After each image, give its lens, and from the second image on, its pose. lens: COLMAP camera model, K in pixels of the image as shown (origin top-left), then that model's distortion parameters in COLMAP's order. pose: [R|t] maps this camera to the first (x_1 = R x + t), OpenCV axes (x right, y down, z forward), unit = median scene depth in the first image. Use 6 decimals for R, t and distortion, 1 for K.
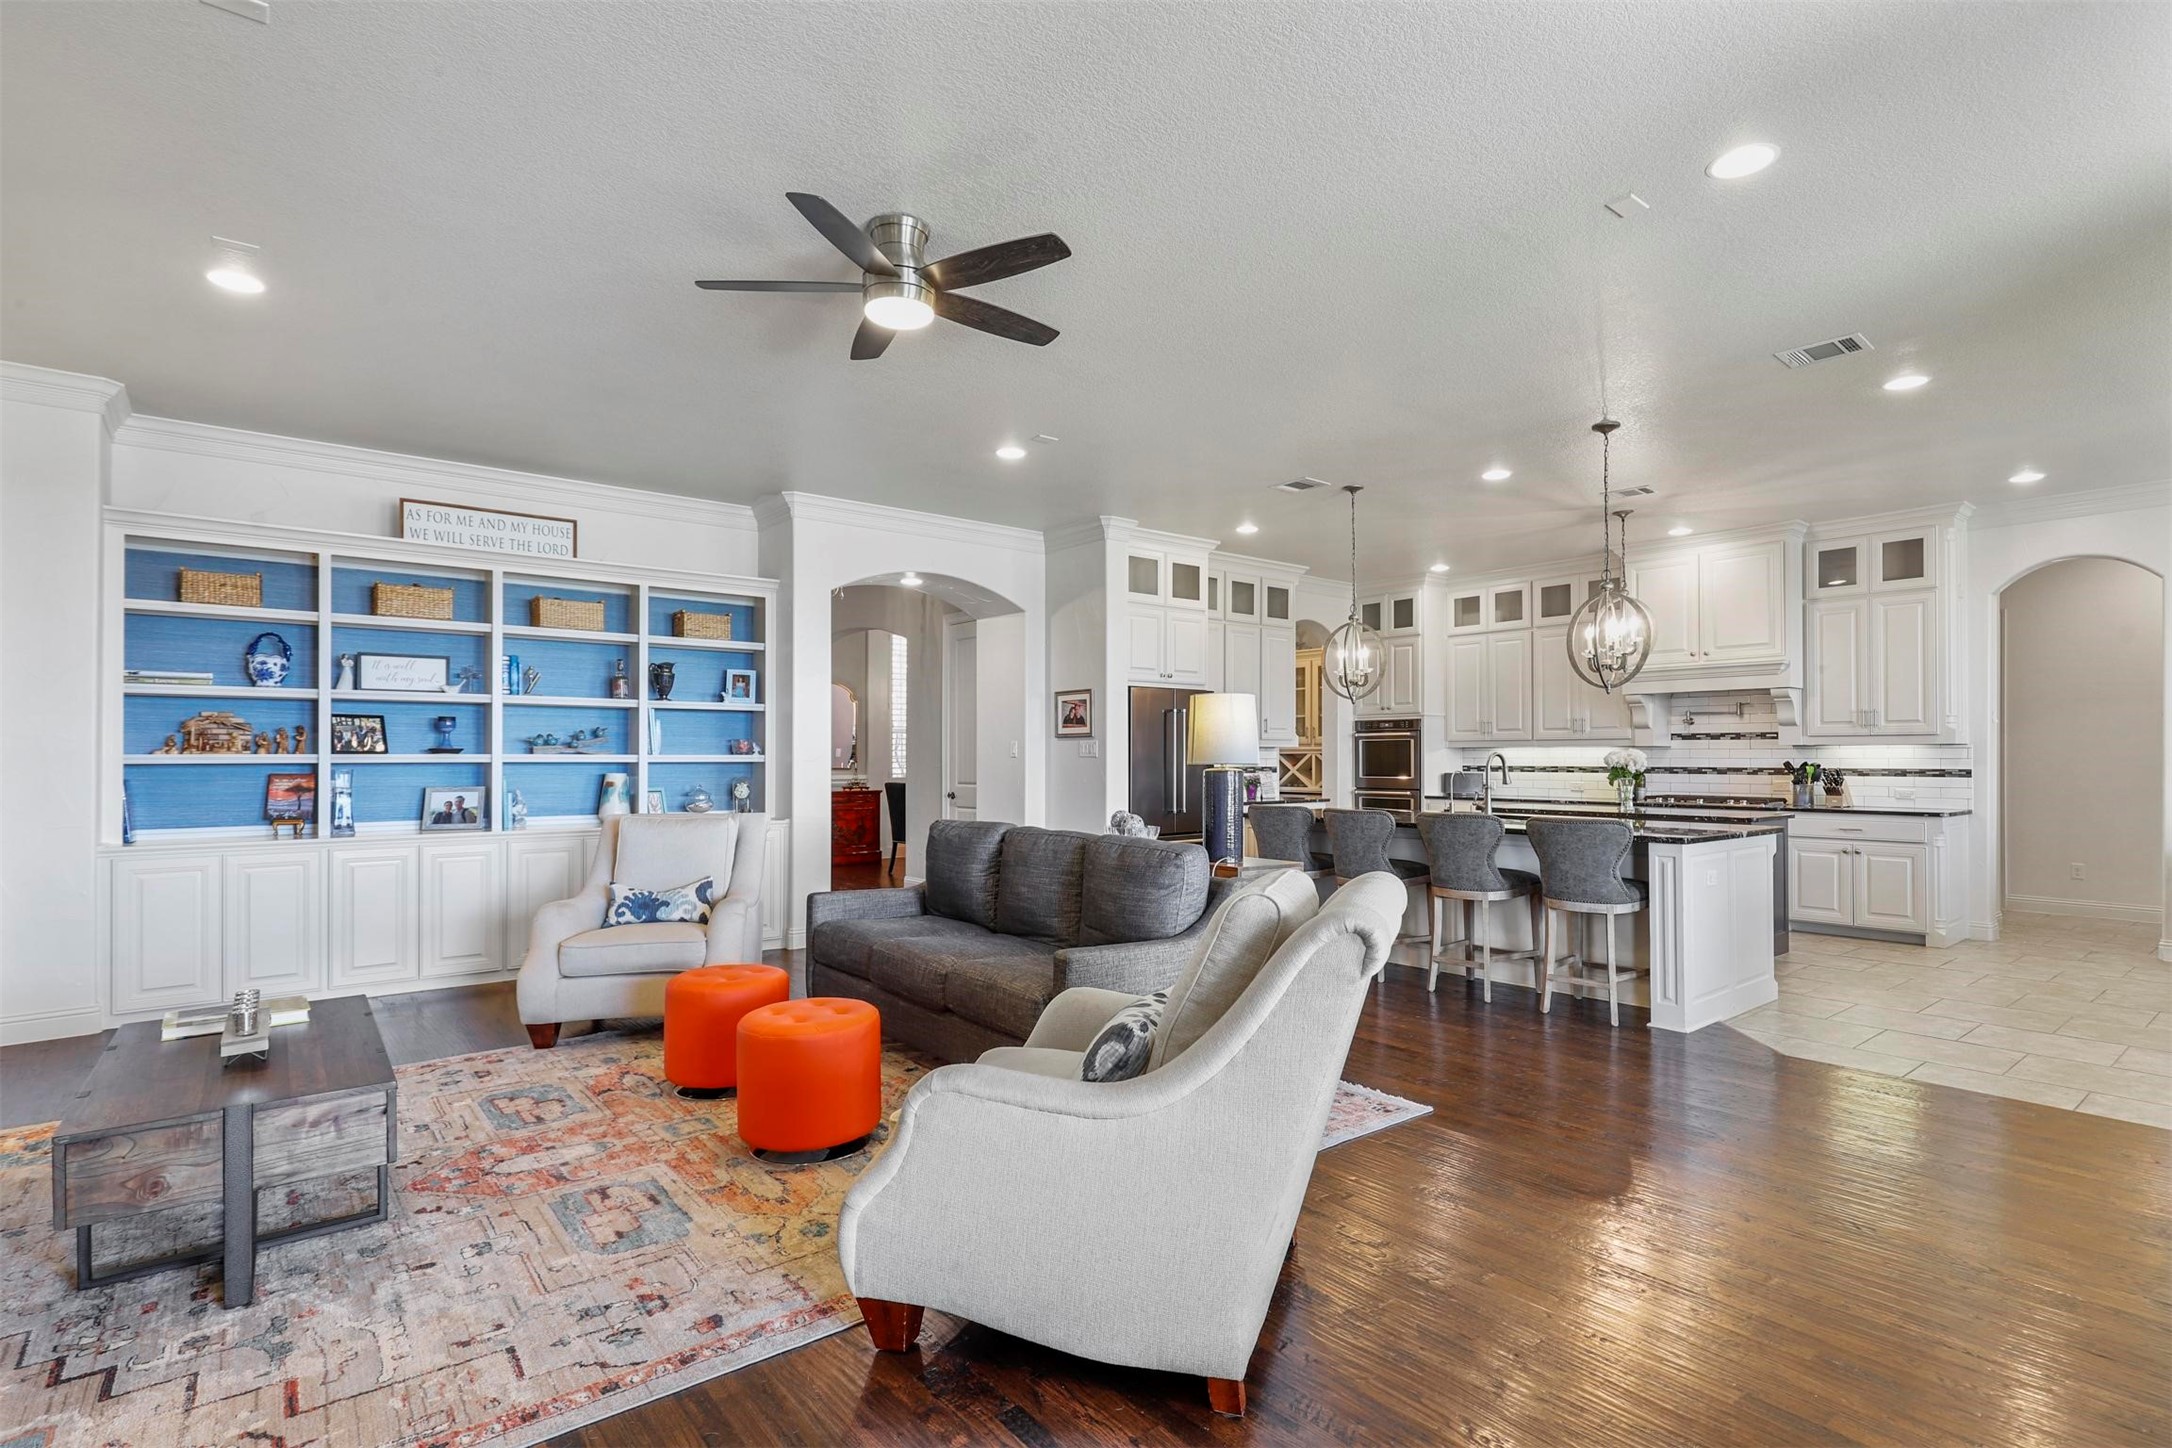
lens RADIAL K [[1048.4, 0, 1084.6], [0, 1048.4, 745.1], [0, 0, 1]] dist [0.001343, -0.000573]
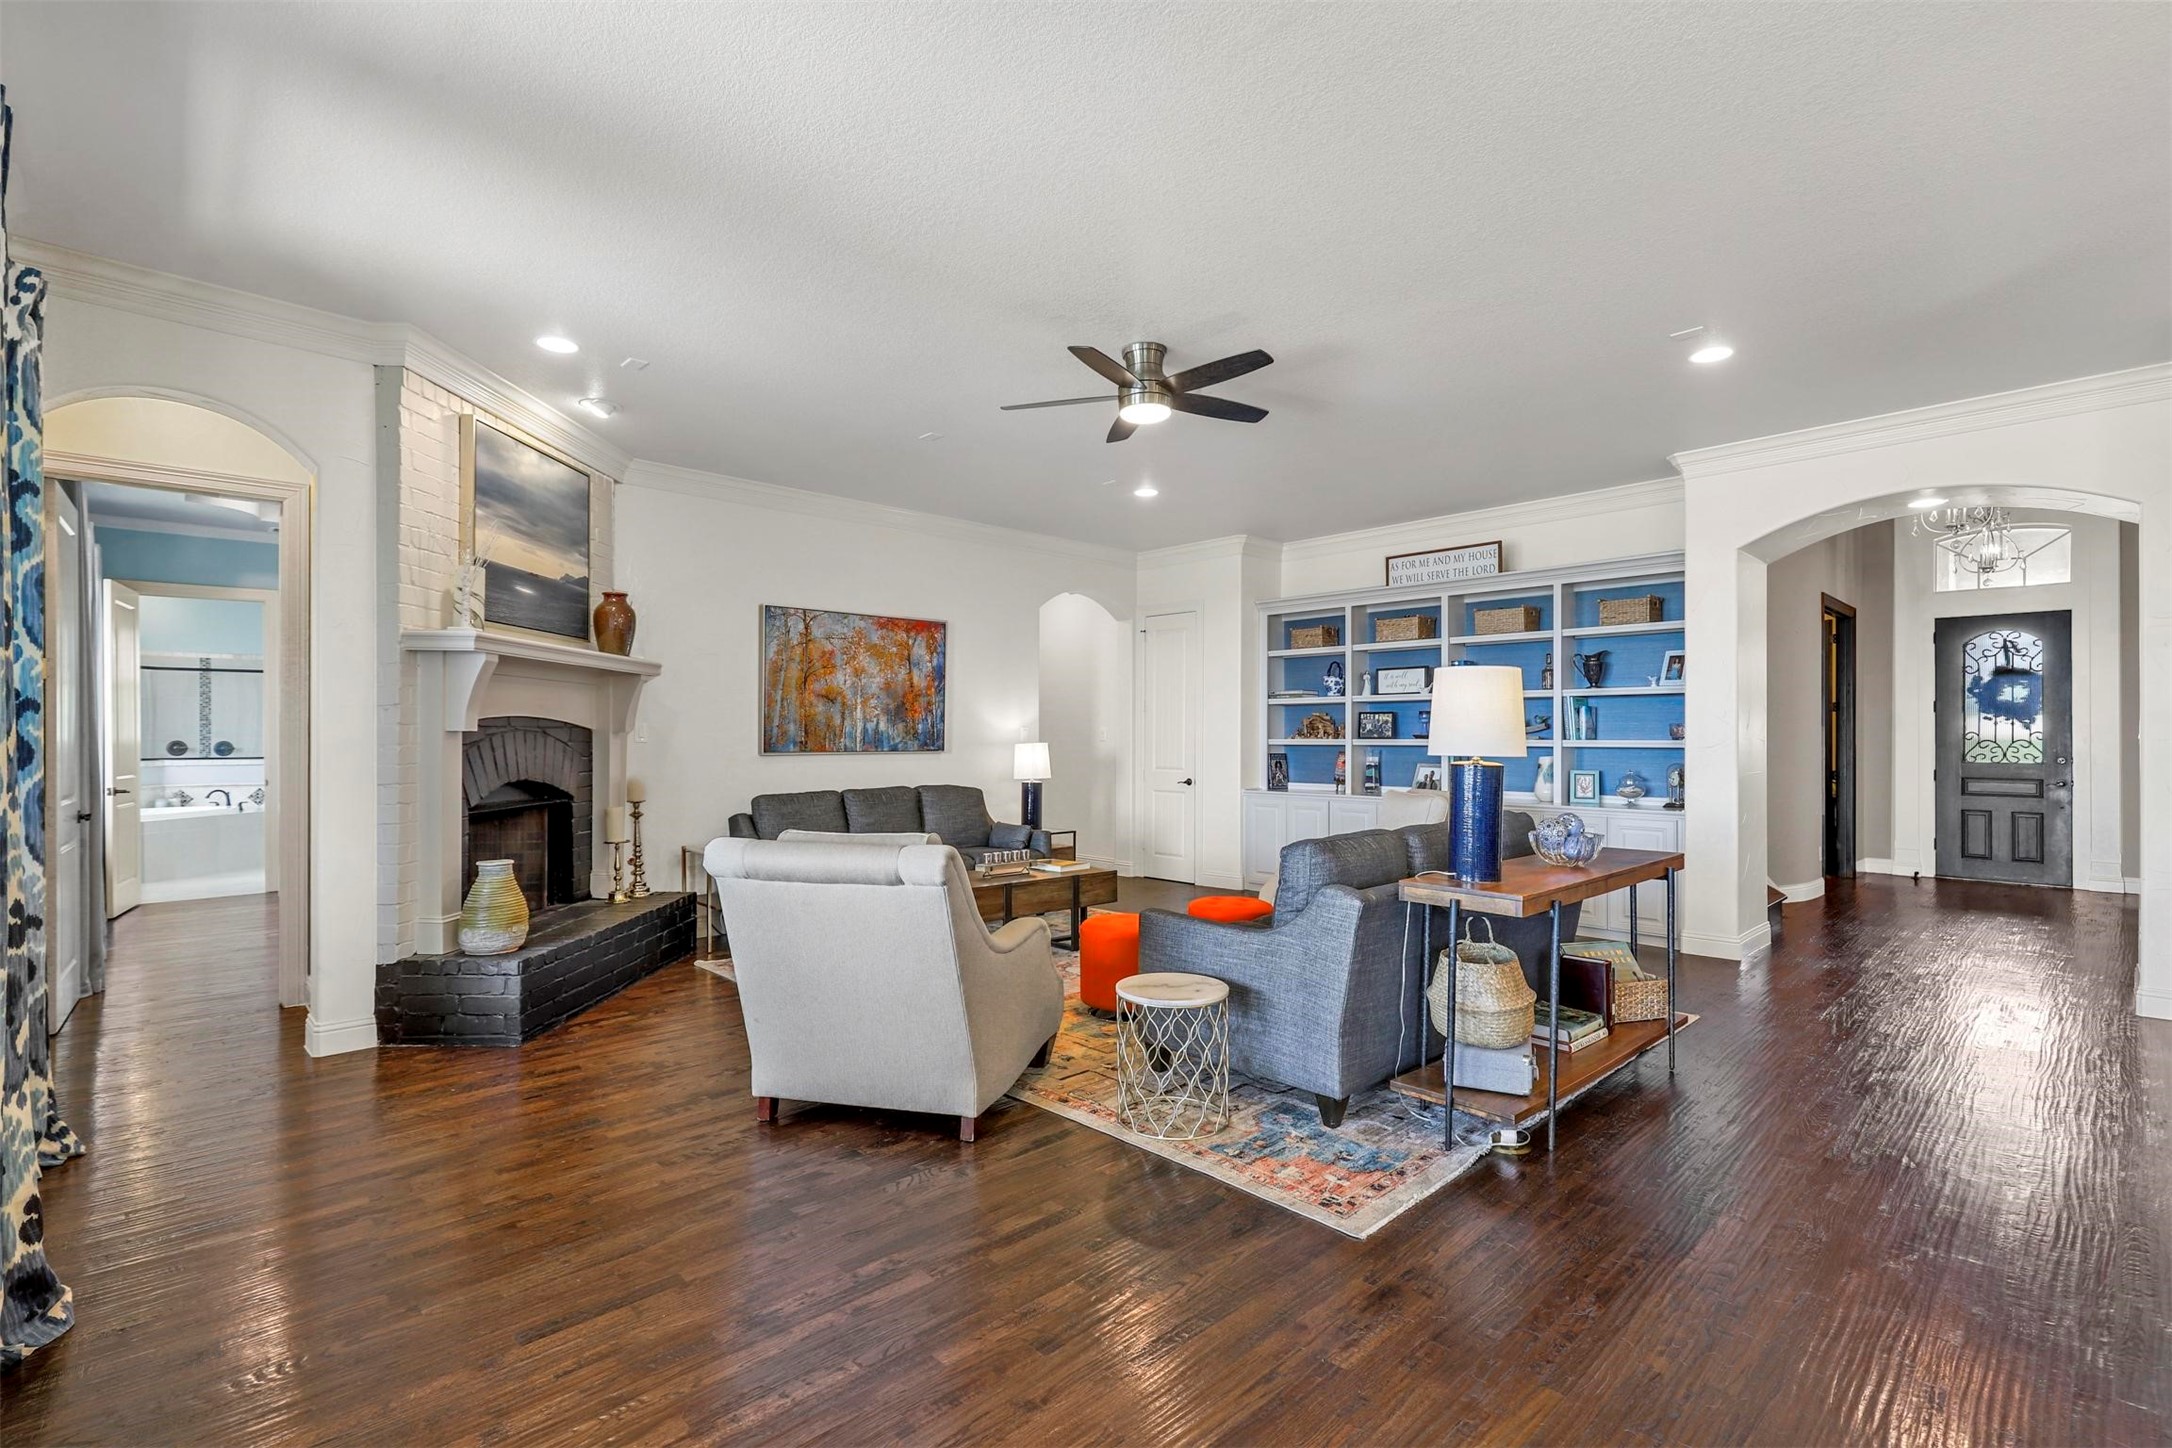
lens RADIAL K [[988.4, 0, 1088.8], [0, 988.4, 750.7], [0, 0, 1]] dist [-0.002579, -0.000644]
pose [[0.088920, 0.013484, -0.995948, 0.475260], [0.009703, 0.999849, 0.014403, 0.000301], [0.995992, -0.010945, 0.088775, 0.364315]]
